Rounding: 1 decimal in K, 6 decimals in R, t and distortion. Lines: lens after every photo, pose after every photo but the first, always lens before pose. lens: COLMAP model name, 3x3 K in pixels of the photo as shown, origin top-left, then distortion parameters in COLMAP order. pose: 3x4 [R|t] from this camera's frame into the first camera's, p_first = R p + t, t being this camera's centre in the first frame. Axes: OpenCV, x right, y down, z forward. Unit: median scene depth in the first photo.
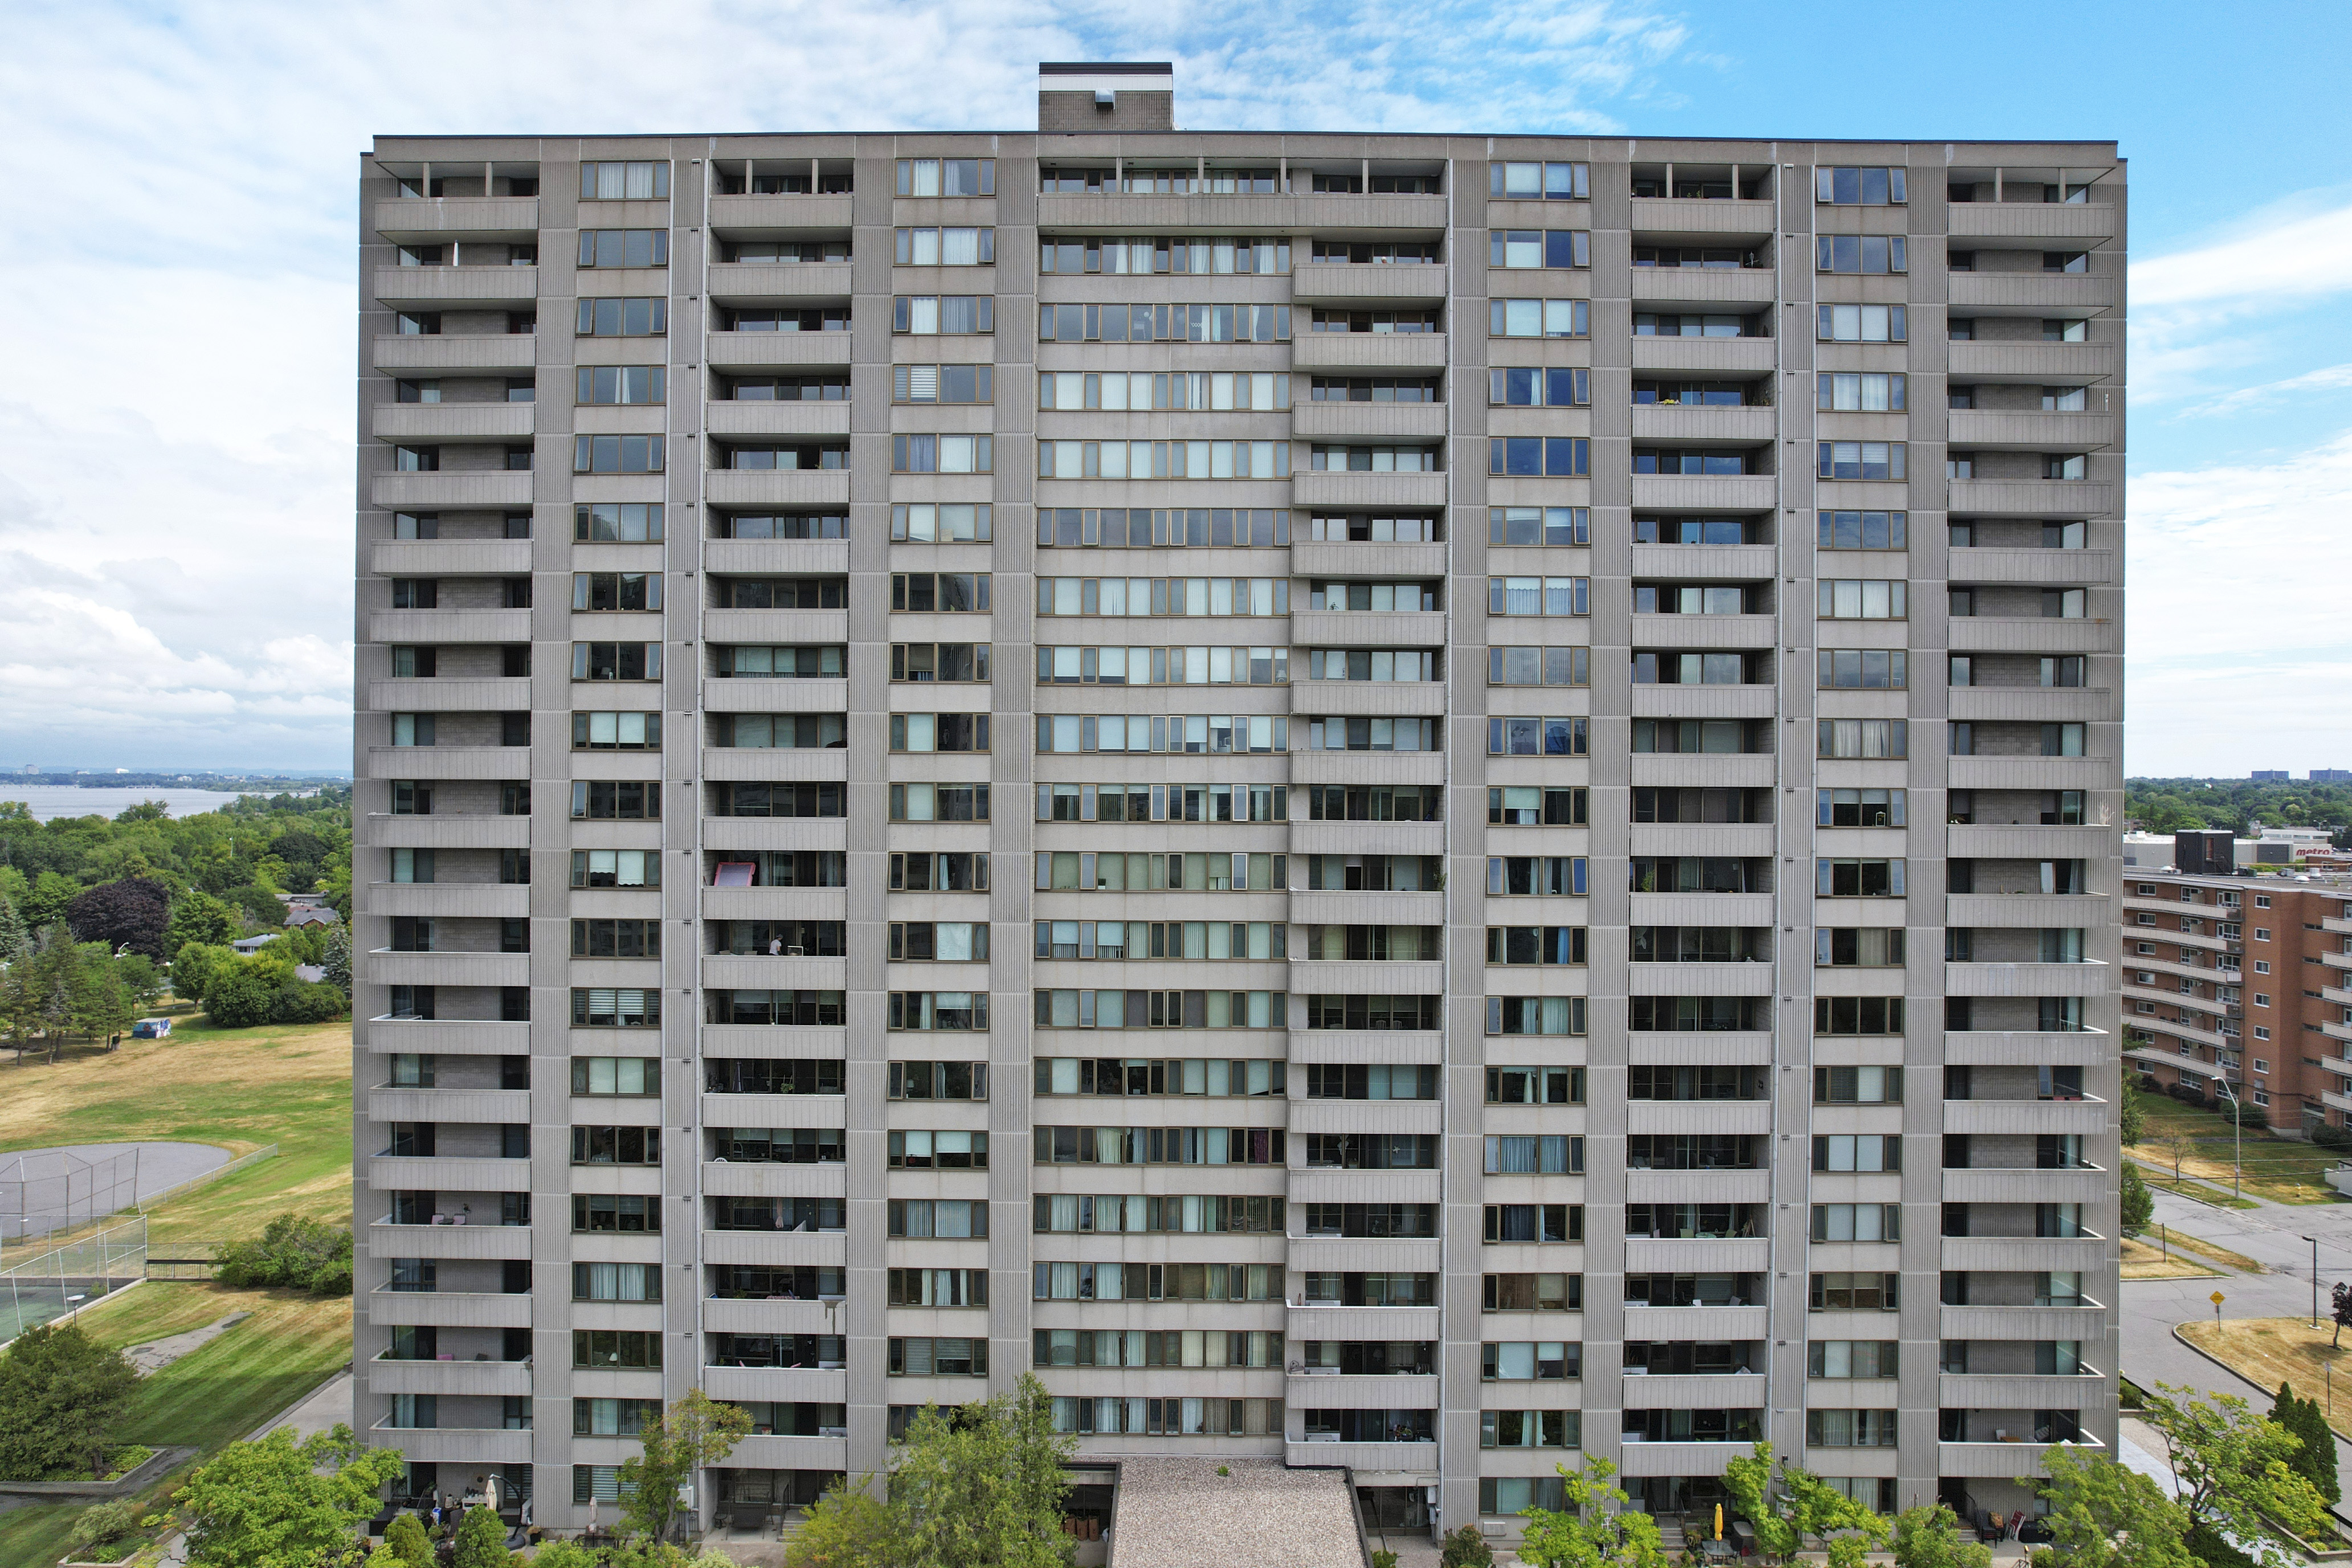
lens RADIAL K [[1470.4, 0, 1176.0], [0, 1470.4, 784.0], [0, 0, 1]] dist [-0.063819, 0.032747]
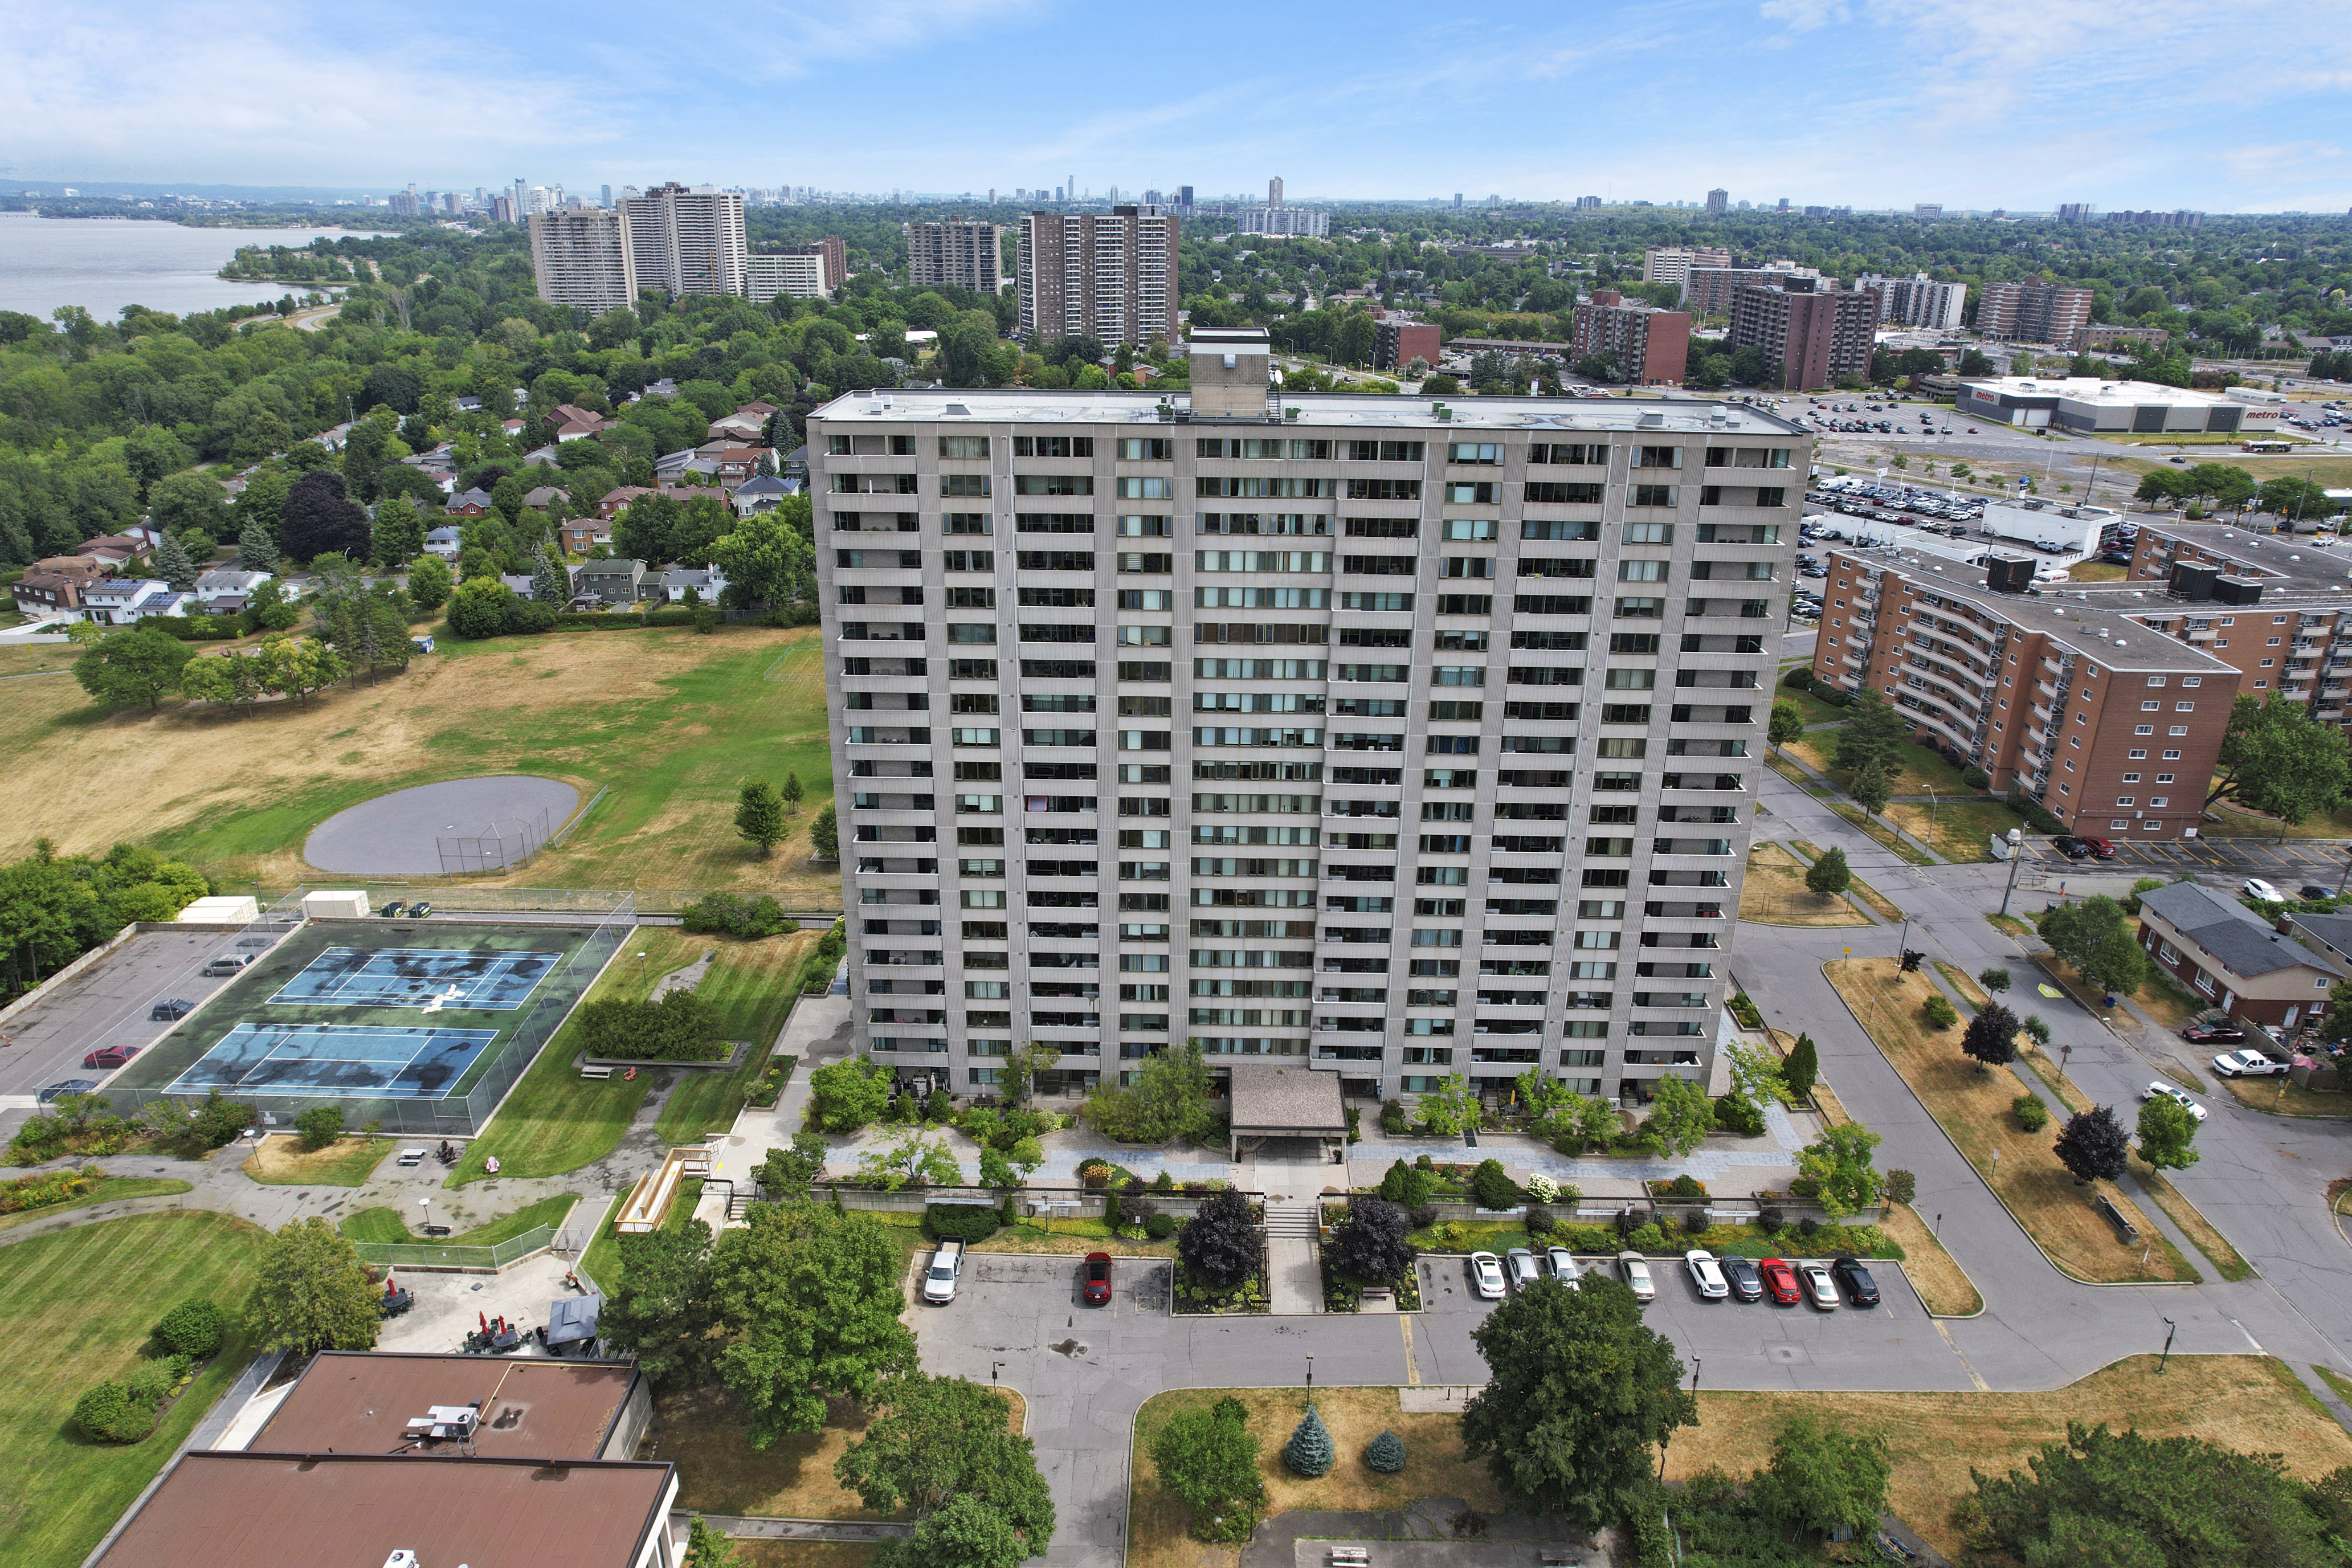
lens RADIAL K [[1505.5, 0, 1176.0], [0, 1505.5, 784.0], [0, 0, 1]] dist [-0.049219, 0.000741]
pose [[0.999906, 0.007238, -0.011625, -0.095245], [-0.002429, 0.929174, 0.369635, -0.716511], [0.013477, -0.369572, 0.929104, -0.868865]]
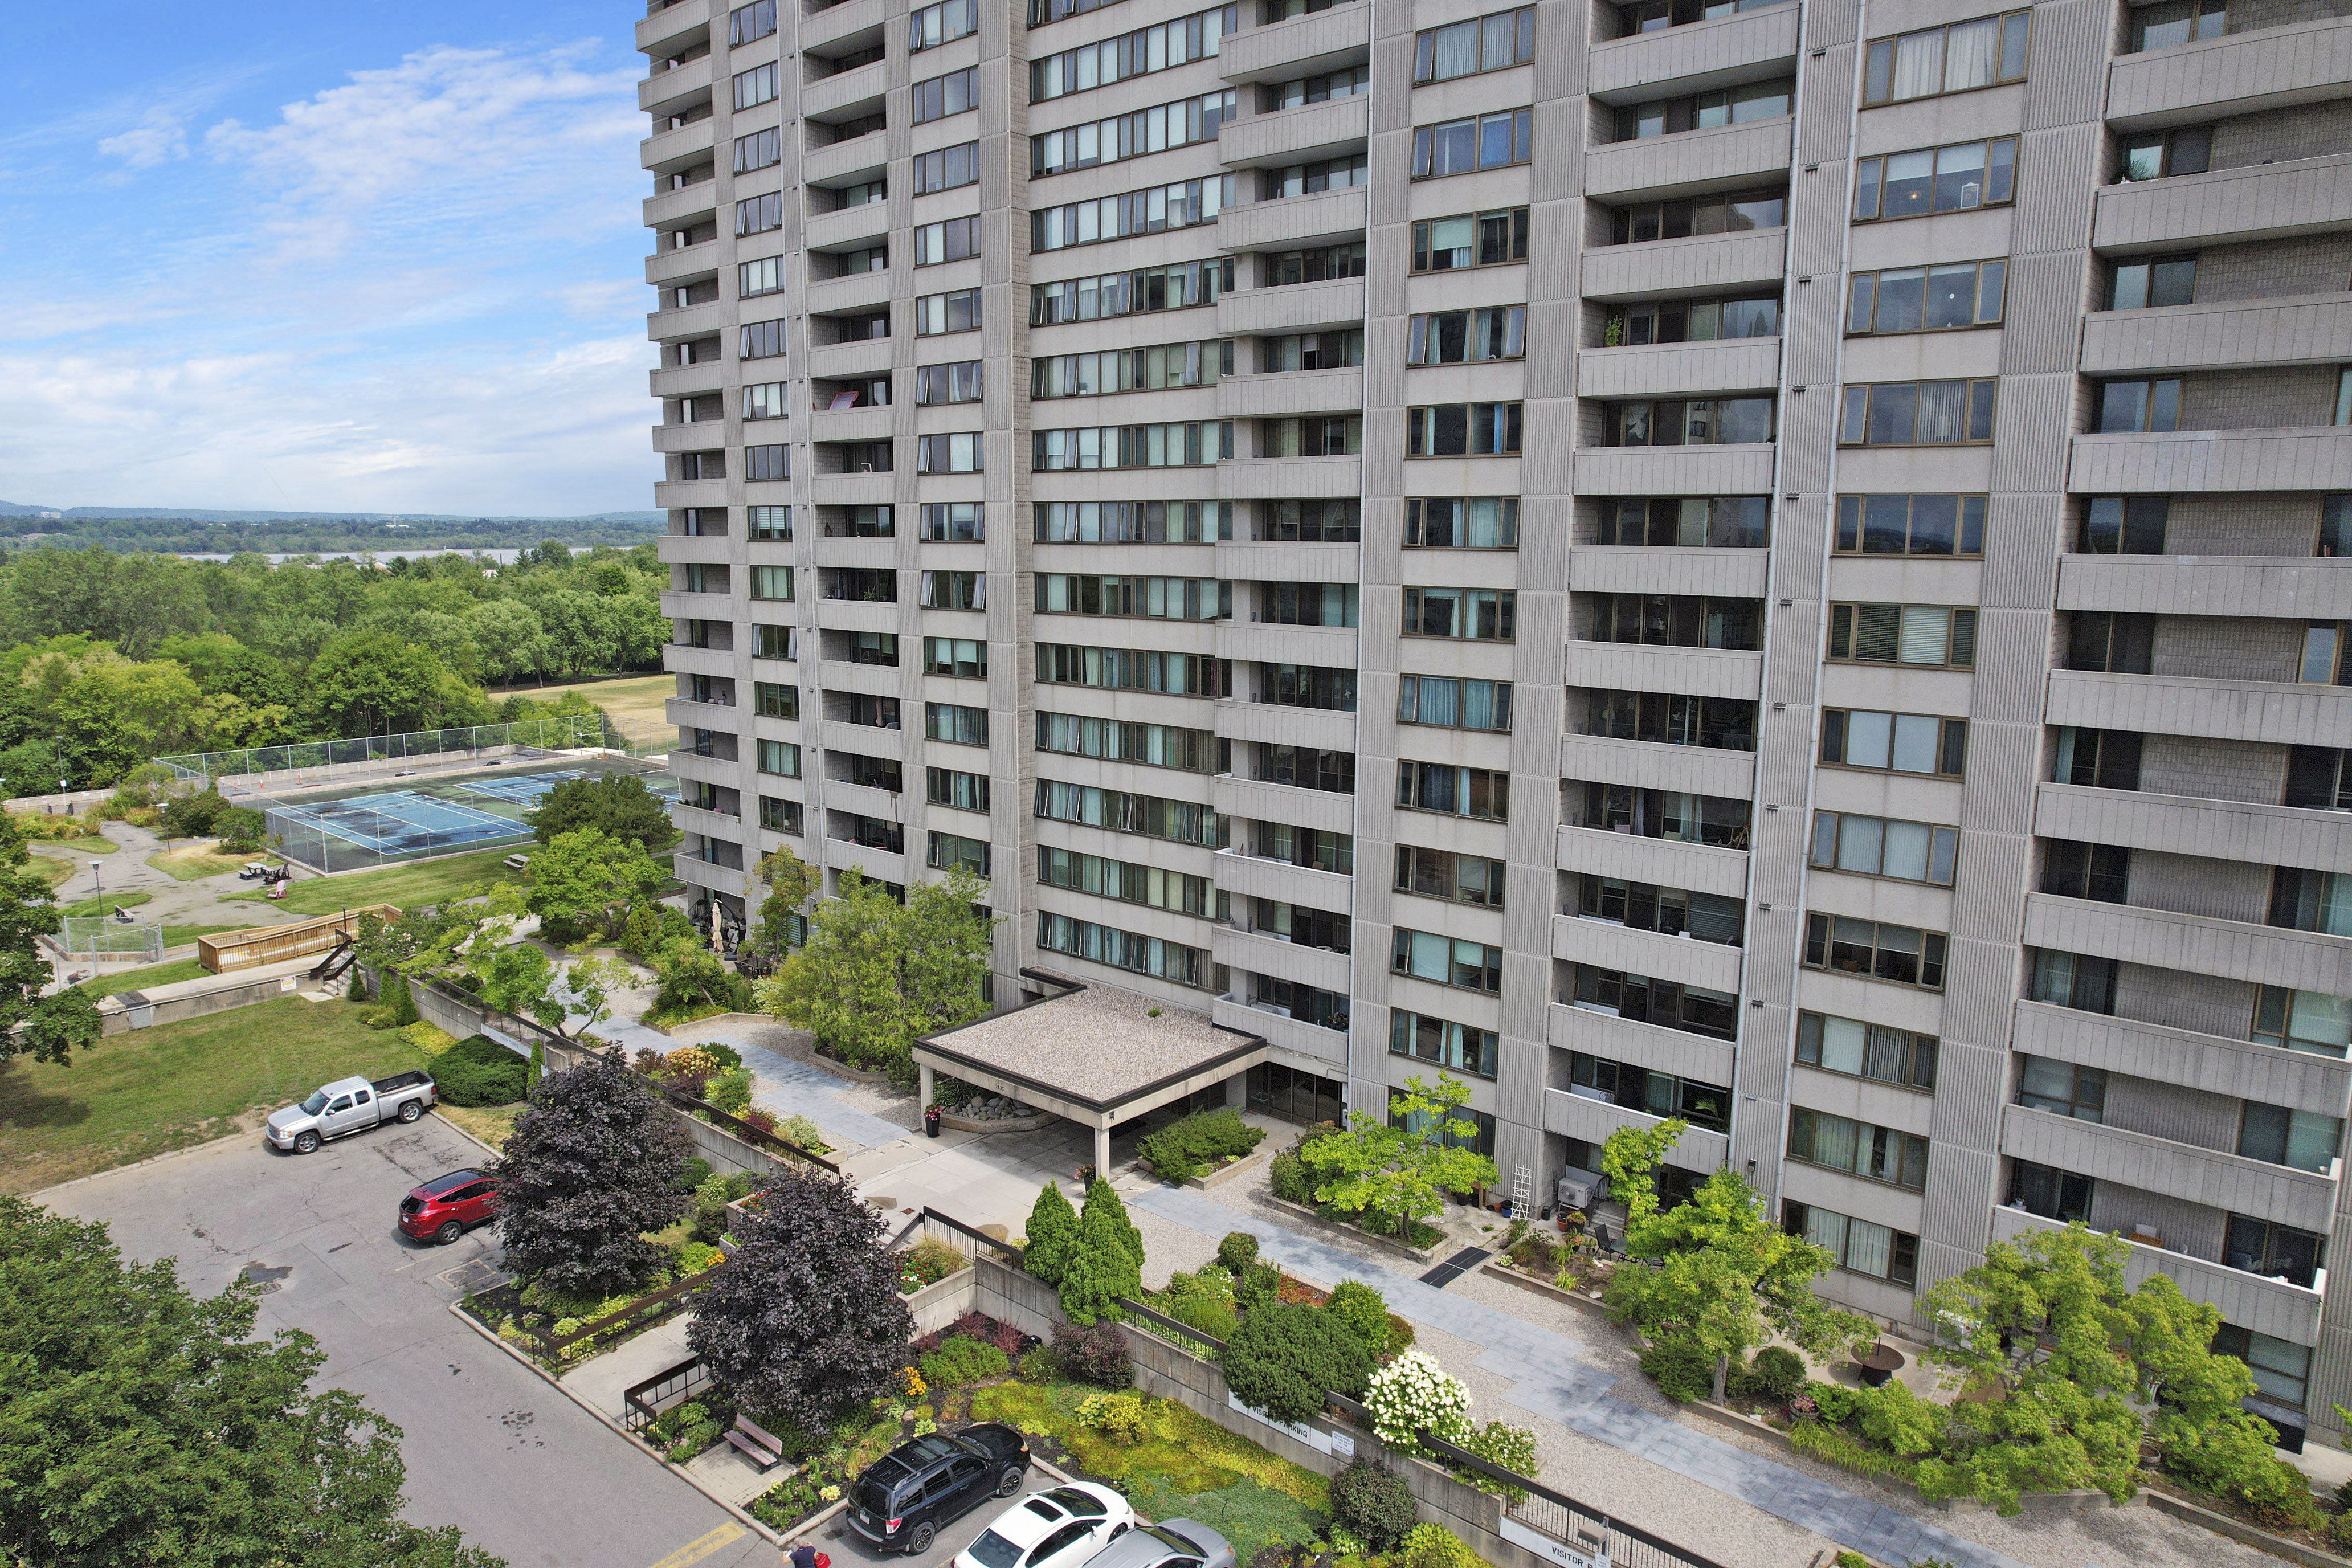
lens RADIAL K [[1505.5, 0, 1176.0], [0, 1505.5, 784.0], [0, 0, 1]] dist [-0.049219, 0.000741]
pose [[0.755586, 0.105713, -0.646464, 0.655741], [0.004272, 0.986076, 0.166241, 0.161545], [0.655036, -0.128371, 0.744613, 0.294682]]
